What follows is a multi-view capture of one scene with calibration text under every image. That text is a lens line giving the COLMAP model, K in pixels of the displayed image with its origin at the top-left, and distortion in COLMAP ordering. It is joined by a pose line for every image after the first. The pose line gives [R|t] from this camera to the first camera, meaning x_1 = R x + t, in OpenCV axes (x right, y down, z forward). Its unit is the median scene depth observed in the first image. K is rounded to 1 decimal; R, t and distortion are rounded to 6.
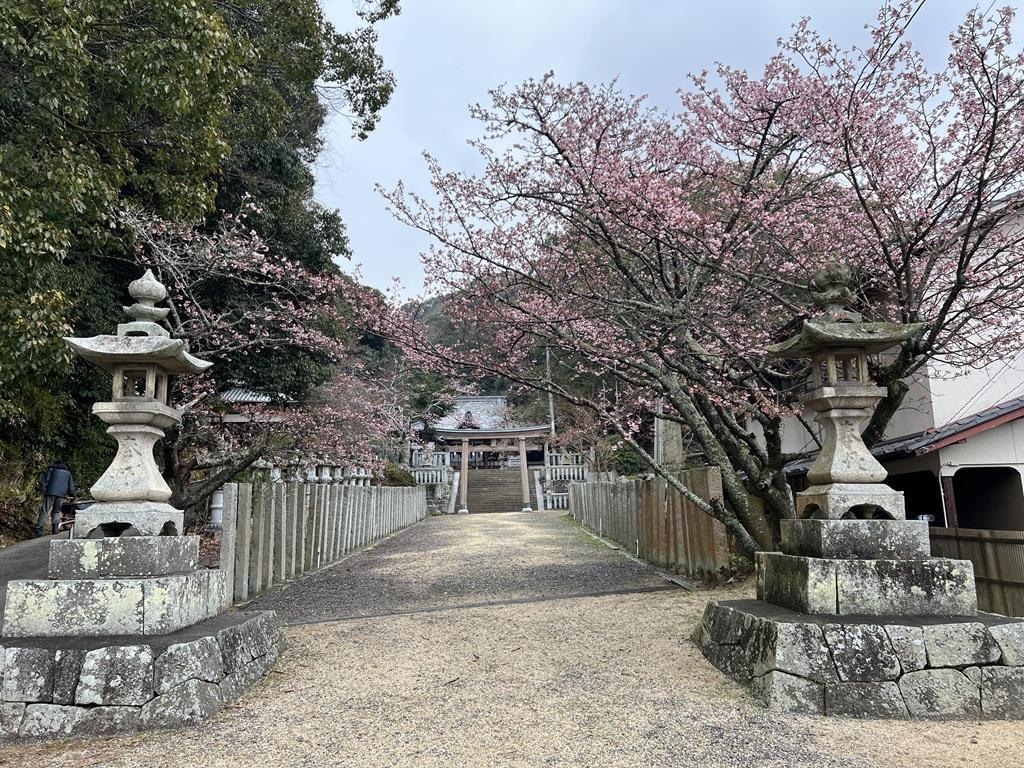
lens RADIAL K [[763.3, 0, 512.0], [0, 763.3, 384.0], [0, 0, 1]] dist [0.176215, -0.000039]
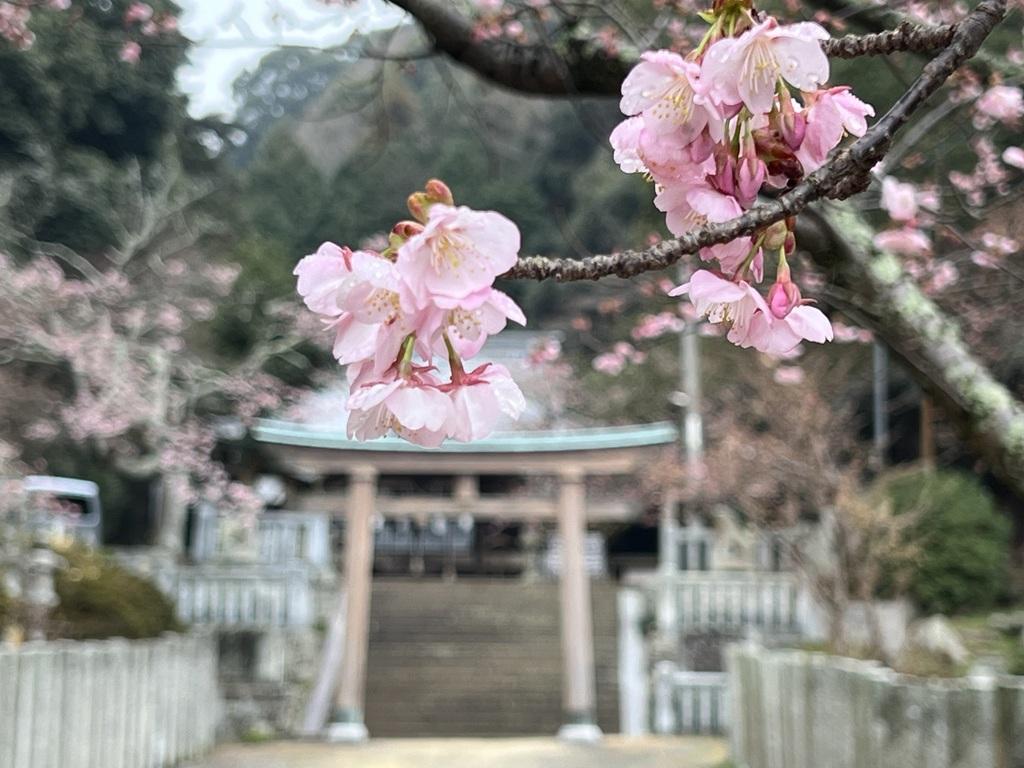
lens RADIAL K [[2315.0, 0, 512.0], [0, 2315.0, 384.0], [0, 0, 1]] dist [-0.022428, -0.129436]
pose [[0.998888, 0.023693, -0.040750, 0.024827], [-0.022490, 0.999305, 0.029731, 0.014528], [0.041426, -0.028781, 0.998727, 0.170415]]
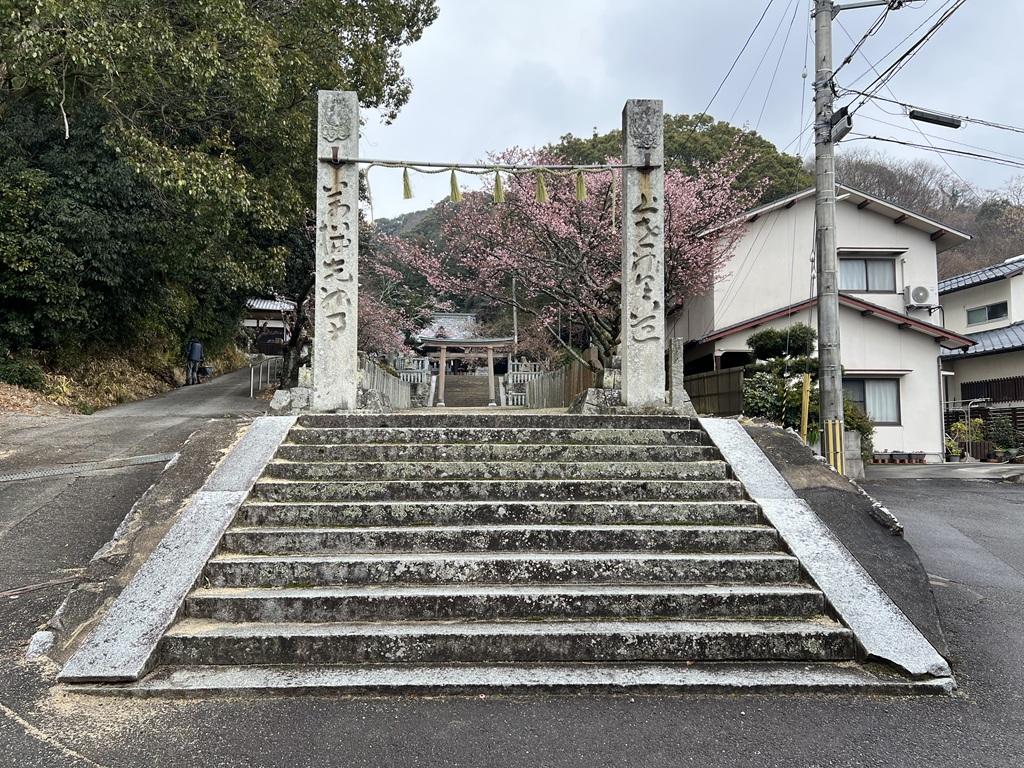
lens RADIAL K [[763.3, 0, 512.0], [0, 763.3, 384.0], [0, 0, 1]] dist [0.176215, -0.000039]
pose [[0.998423, 0.029559, 0.047729, -0.008149], [-0.034317, 0.994175, 0.102164, 0.002810], [-0.044431, -0.103641, 0.993622, -0.217139]]
